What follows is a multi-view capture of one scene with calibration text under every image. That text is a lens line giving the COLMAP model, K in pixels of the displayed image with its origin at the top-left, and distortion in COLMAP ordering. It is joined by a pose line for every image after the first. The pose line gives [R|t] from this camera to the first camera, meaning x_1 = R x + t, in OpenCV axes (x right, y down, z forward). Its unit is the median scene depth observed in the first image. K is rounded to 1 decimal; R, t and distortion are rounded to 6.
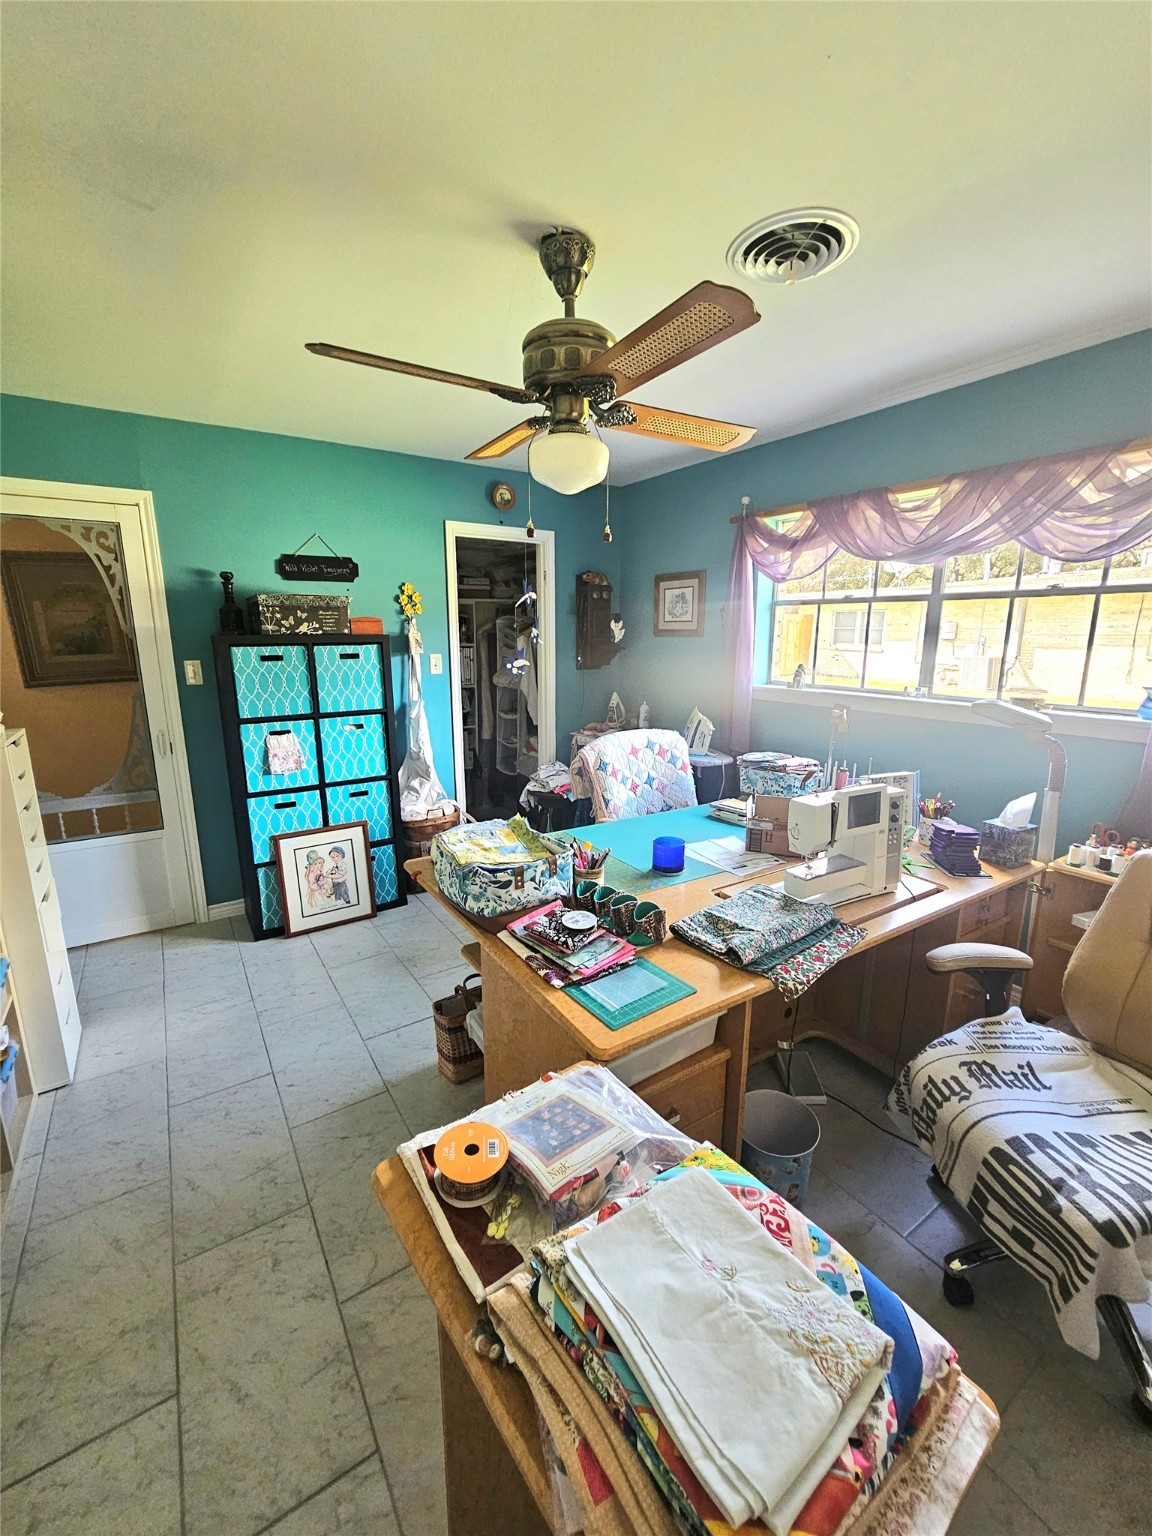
lens RADIAL K [[629.6, 0, 576.0], [0, 629.6, 768.0], [0, 0, 1]] dist [-0.013716, 0.003757]
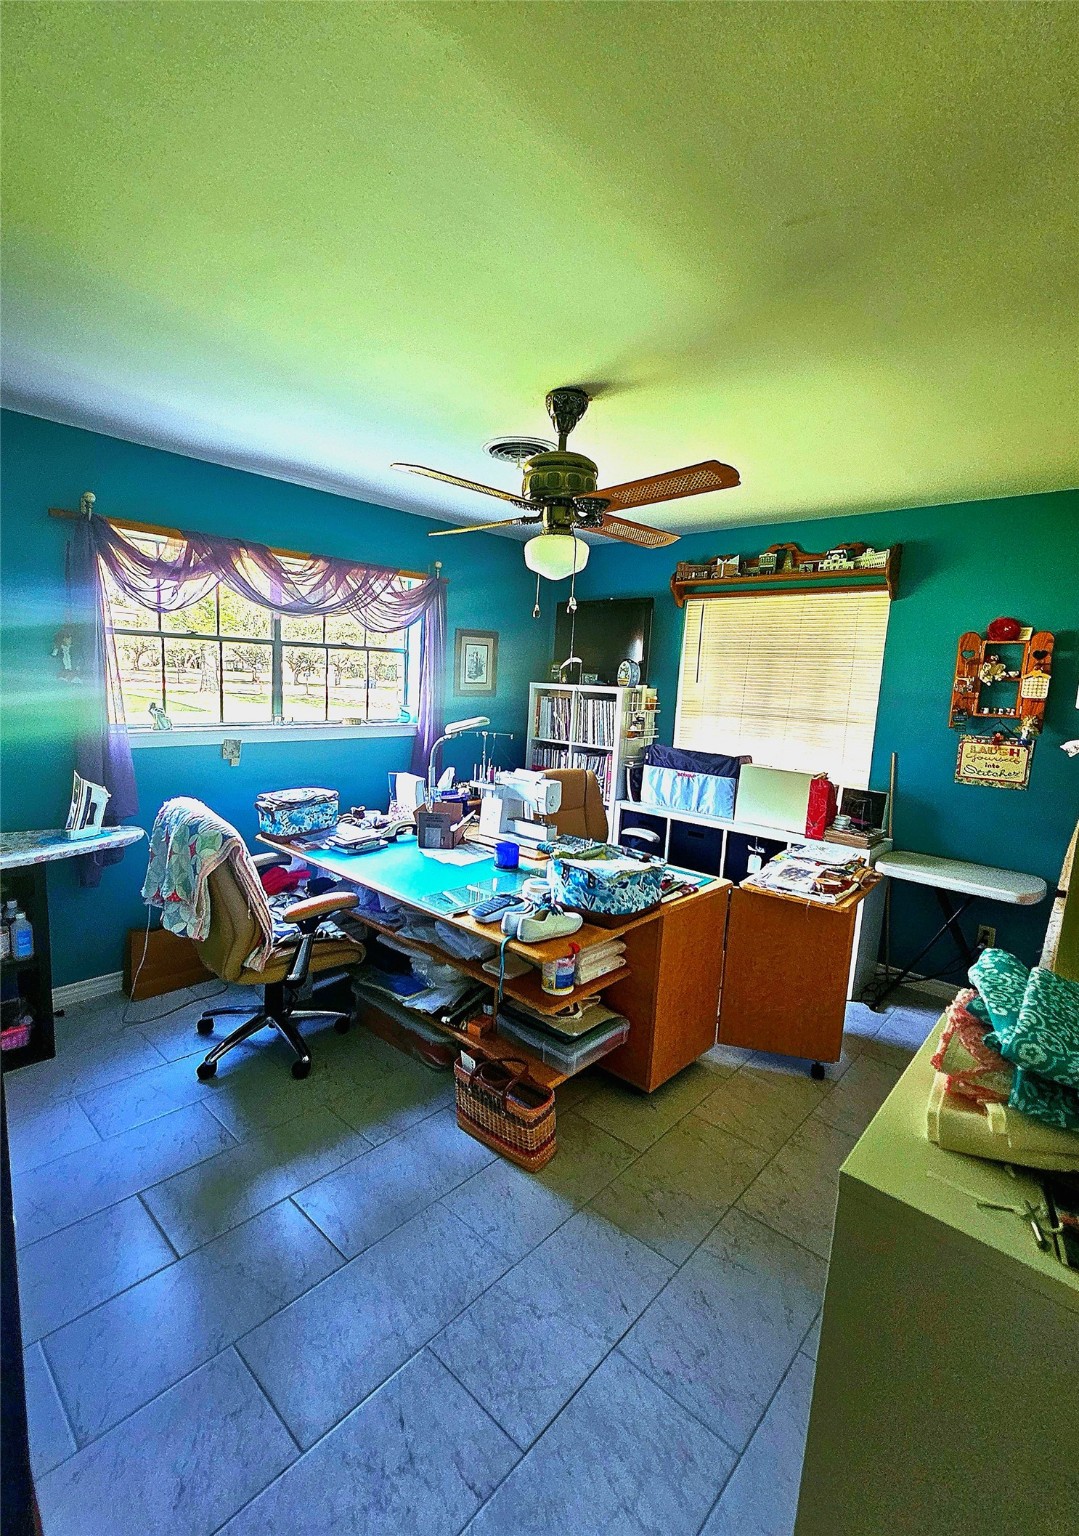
lens RADIAL K [[673.2, 0, 504.2], [0, 673.2, 768.4], [0, 0, 1]] dist [0.000617, 0.000063]
pose [[-0.218361, -0.144713, 0.965079, -0.874920], [0.161114, 0.970026, 0.181909, -0.217329], [-0.962476, 0.195210, -0.188500, 0.927943]]
